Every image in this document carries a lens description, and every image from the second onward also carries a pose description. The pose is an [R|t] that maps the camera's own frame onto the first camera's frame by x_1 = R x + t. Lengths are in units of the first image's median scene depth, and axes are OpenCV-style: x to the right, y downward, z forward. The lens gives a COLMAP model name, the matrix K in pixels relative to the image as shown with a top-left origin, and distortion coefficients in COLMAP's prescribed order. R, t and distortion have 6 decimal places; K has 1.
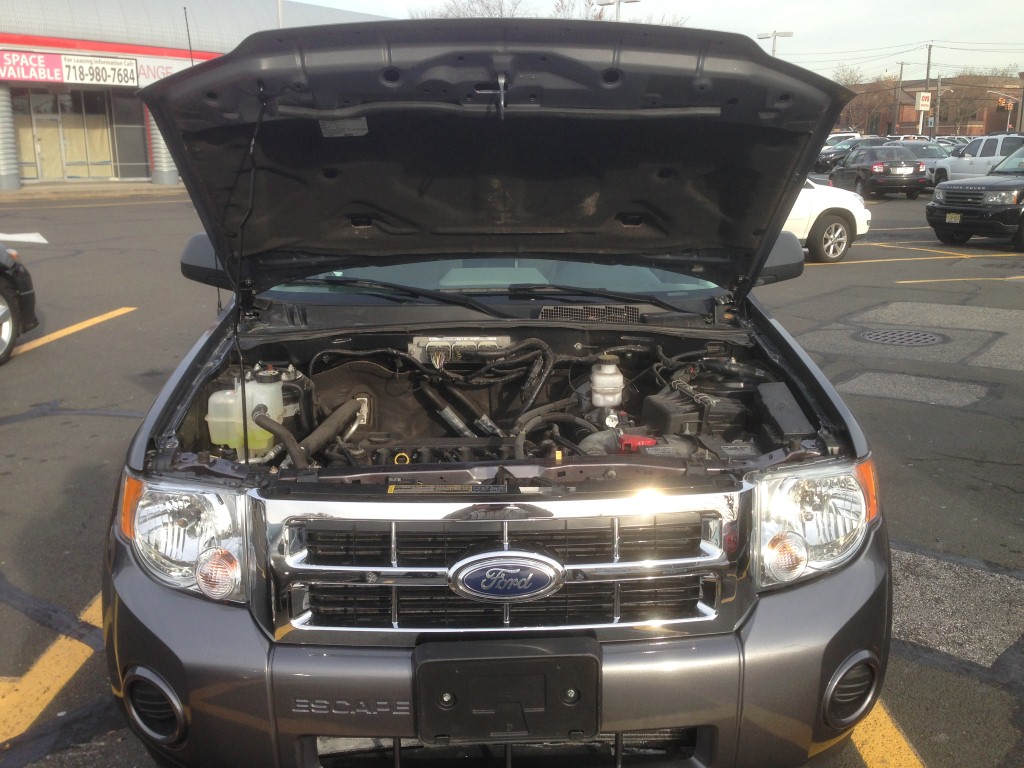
lens RADIAL K [[941.8, 0, 512.0], [0, 941.8, 384.0], [0, 0, 1]] dist [0.137714, -0.240291]
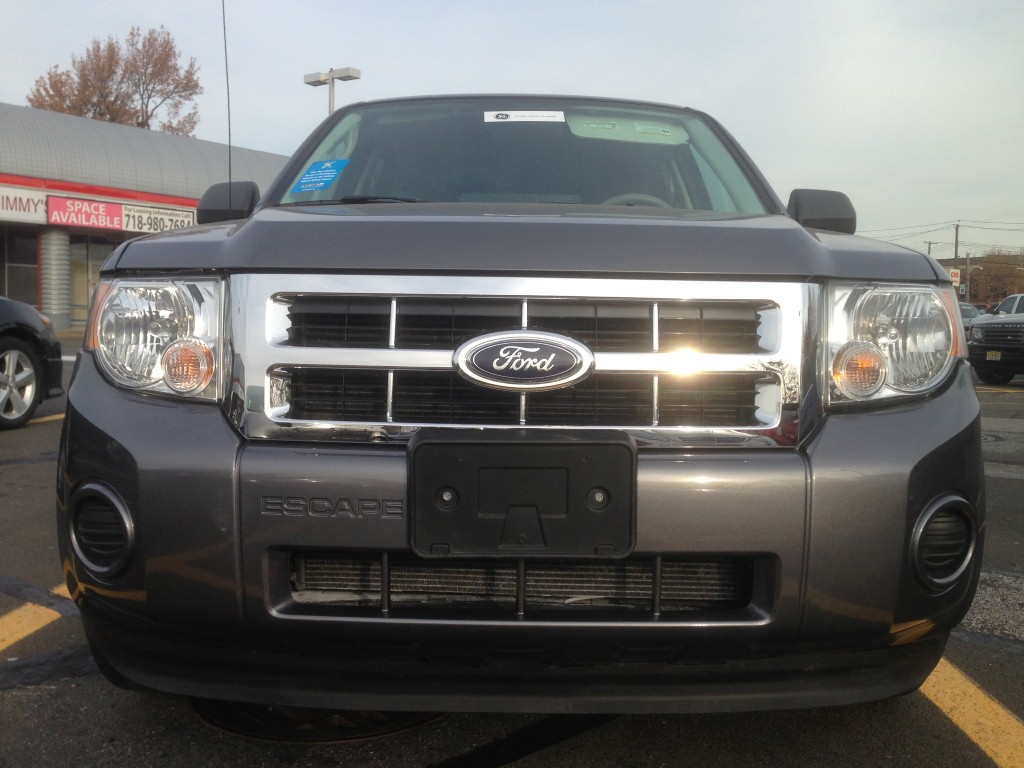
lens RADIAL K [[941.8, 0, 512.0], [0, 941.8, 384.0], [0, 0, 1]] dist [0.137714, -0.240291]
pose [[0.999105, 0.022225, -0.036000, 0.009800], [-0.028167, 0.984334, -0.174052, 0.254162], [0.031567, 0.174910, 0.984078, 0.122666]]
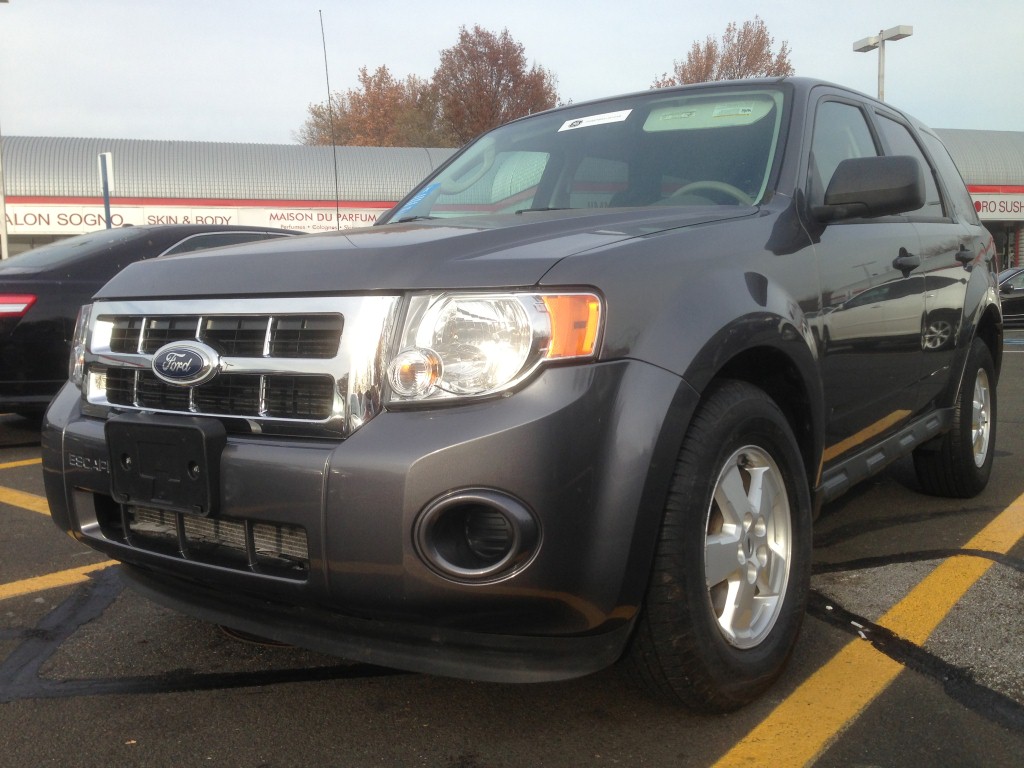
lens RADIAL K [[941.8, 0, 512.0], [0, 941.8, 384.0], [0, 0, 1]] dist [0.137714, -0.240291]
pose [[0.780278, 0.042620, -0.623978, 0.685953], [-0.132363, 0.986330, -0.098150, 0.196992], [0.611265, 0.159176, 0.775253, 0.252153]]
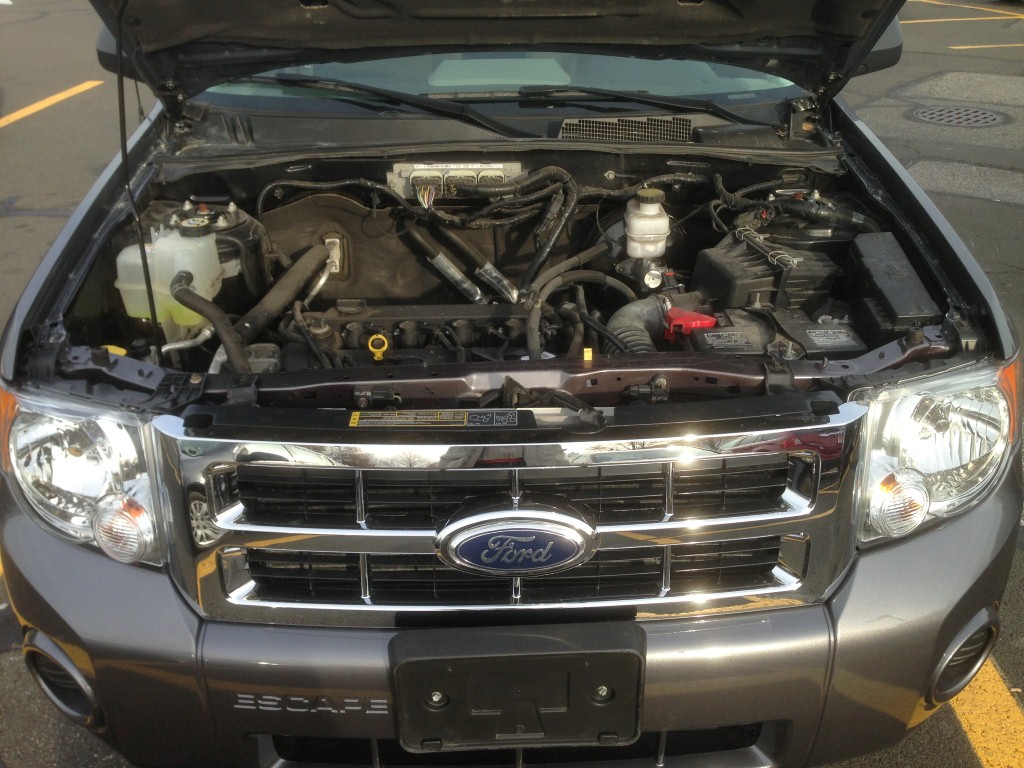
lens RADIAL K [[936.8, 0, 512.0], [0, 936.8, 384.0], [0, 0, 1]] dist [0.167989, -0.292144]
pose [[0.999957, 0.001022, -0.009226, -0.001889], [0.001186, 0.971699, 0.236219, -0.058436], [0.009206, -0.236219, 0.971656, 0.226214]]
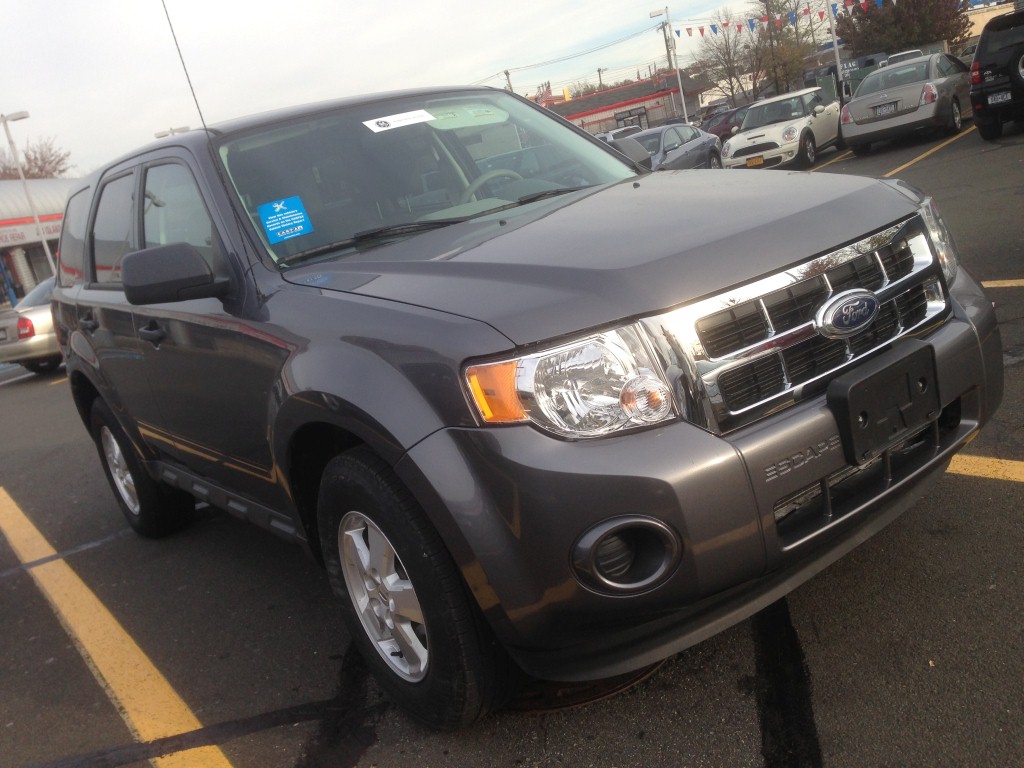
lens RADIAL K [[941.8, 0, 512.0], [0, 941.8, 384.0], [0, 0, 1]] dist [0.137714, -0.240291]
pose [[0.797703, -0.307334, 0.518860, -0.676874], [0.354841, 0.934891, 0.008221, 0.087743], [-0.487604, 0.177555, 0.854820, 0.139183]]
